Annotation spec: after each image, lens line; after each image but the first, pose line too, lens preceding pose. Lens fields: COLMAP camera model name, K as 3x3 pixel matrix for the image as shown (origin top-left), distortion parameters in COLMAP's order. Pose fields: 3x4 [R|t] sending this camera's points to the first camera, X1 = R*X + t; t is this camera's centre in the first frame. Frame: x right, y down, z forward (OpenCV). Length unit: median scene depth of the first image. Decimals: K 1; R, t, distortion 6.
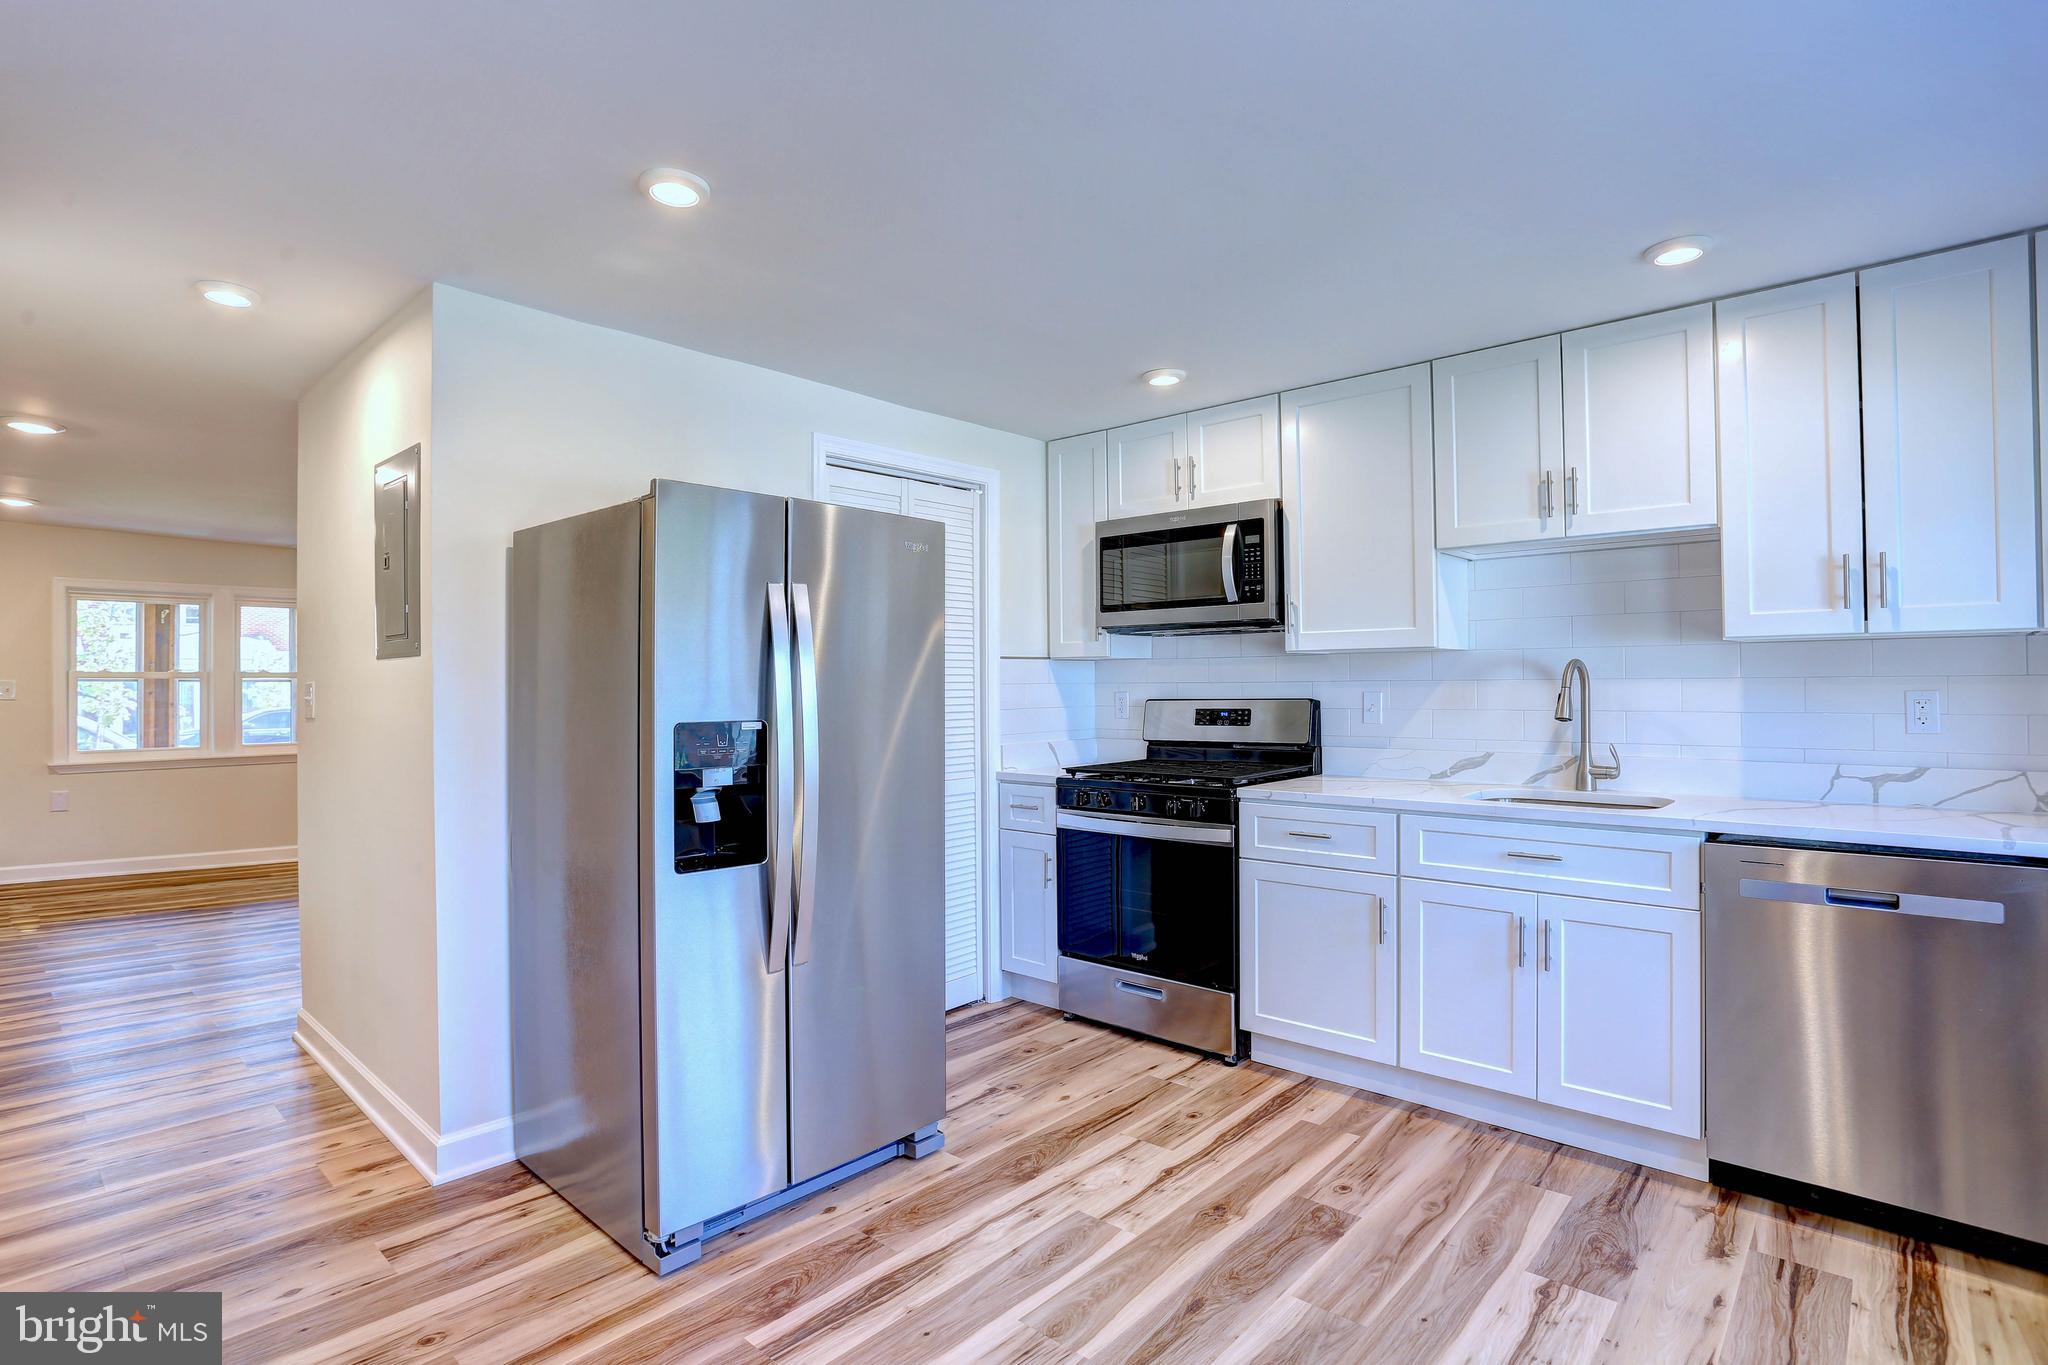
lens RADIAL K [[1001.2, 0, 1024.2], [0, 1001.2, 675.4], [0, 0, 1]] dist [-0.076492, 0.040600]
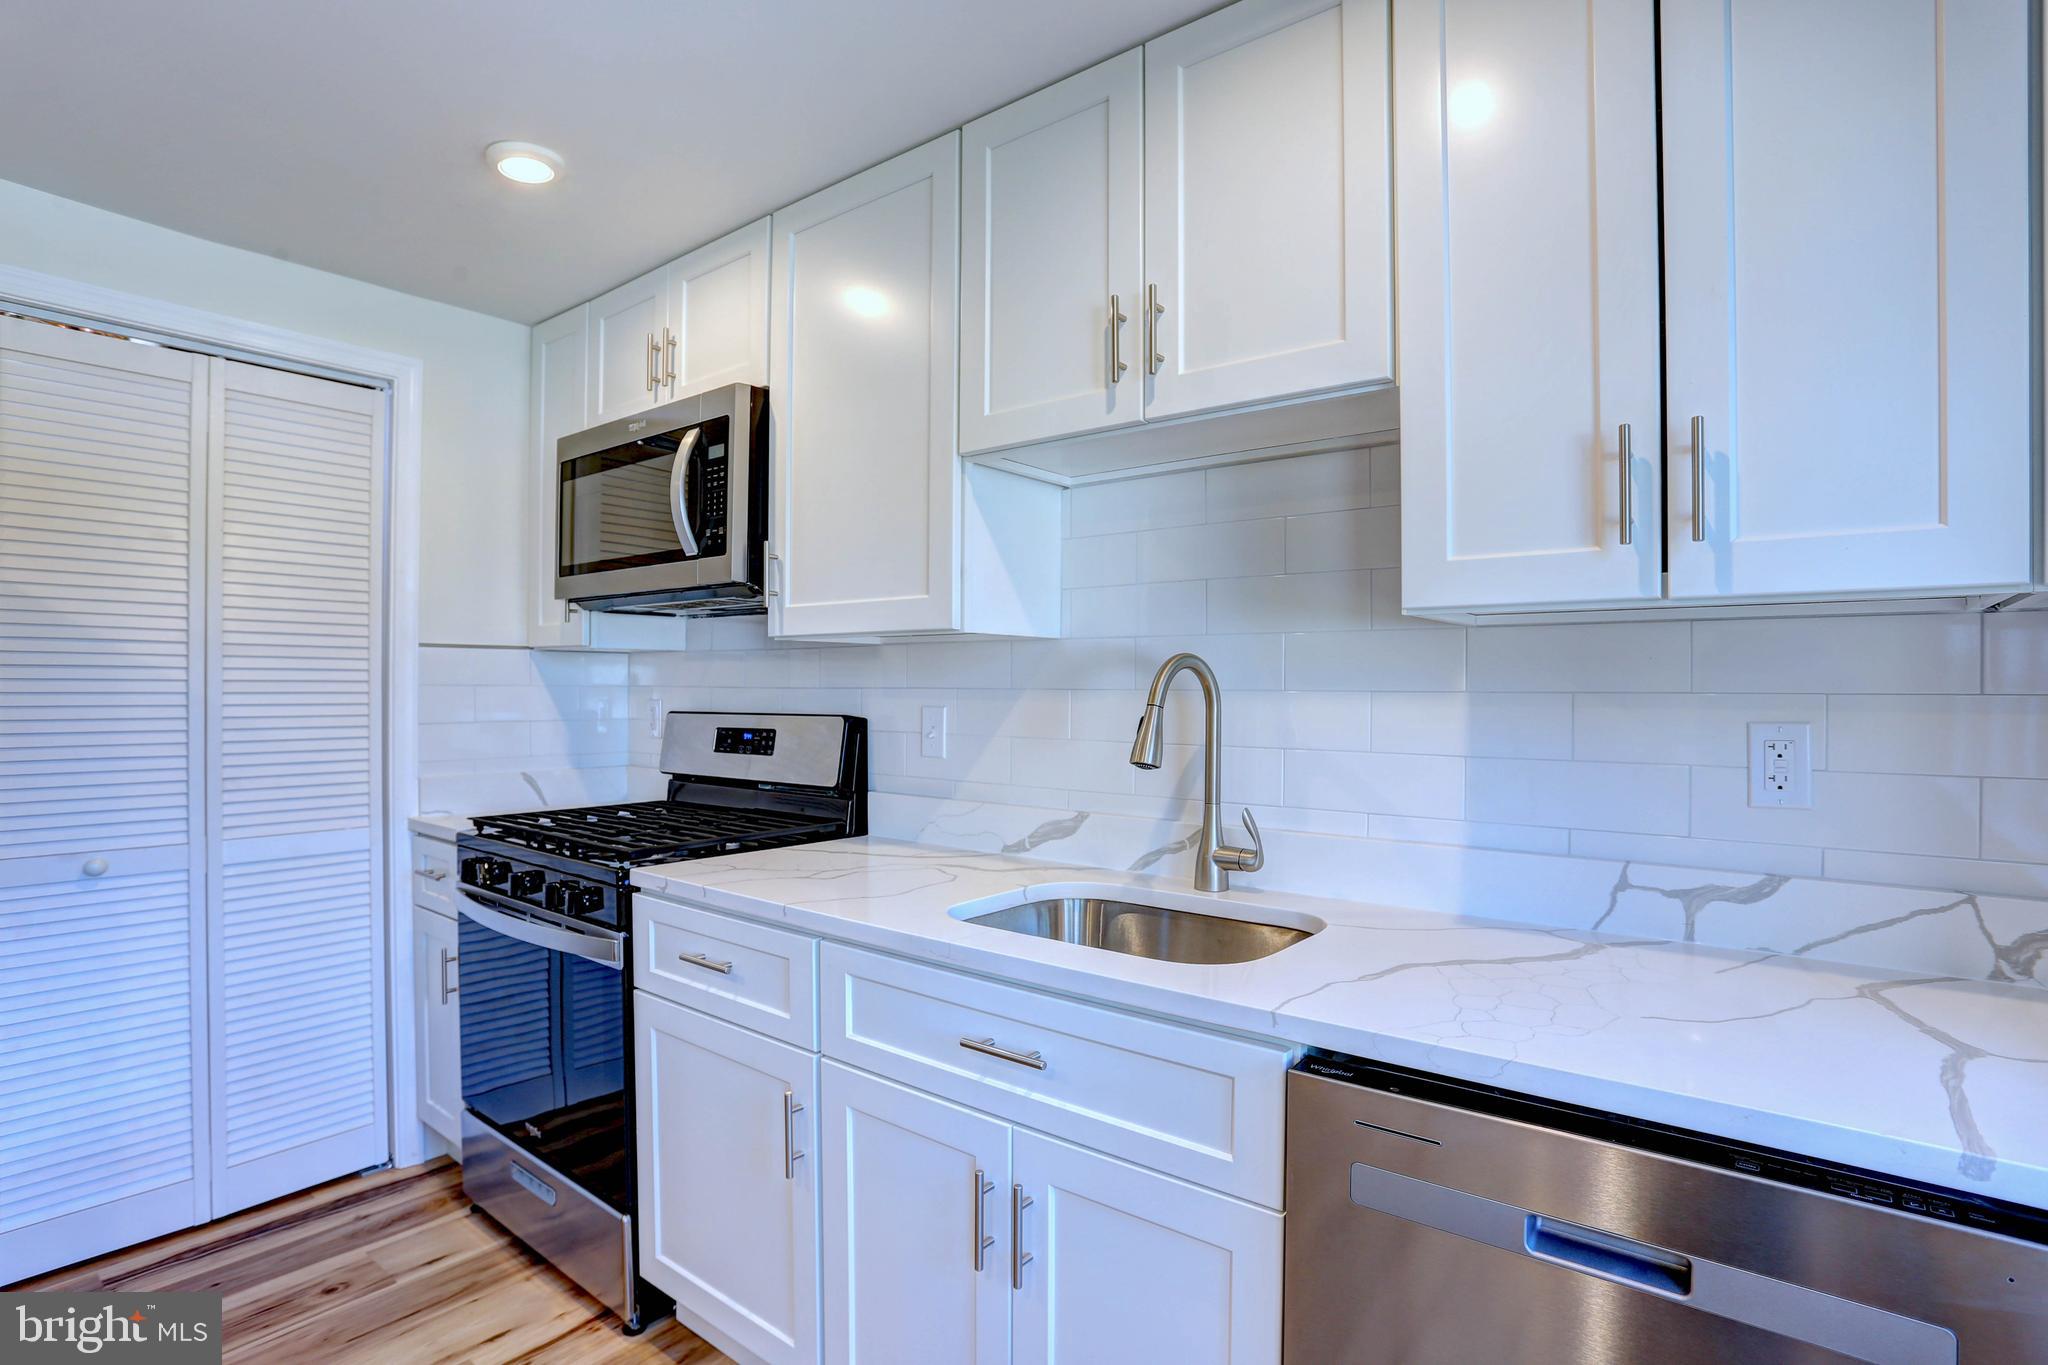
lens RADIAL K [[1020.1, 0, 986.0], [0, 1020.1, 691.4], [0, 0, 1]] dist [-0.088625, 0.046139]
pose [[0.998623, 0.012997, 0.050816, 0.444595], [-0.013630, 0.999833, 0.012137, -0.000825], [-0.050650, -0.012813, 0.998634, 0.462610]]
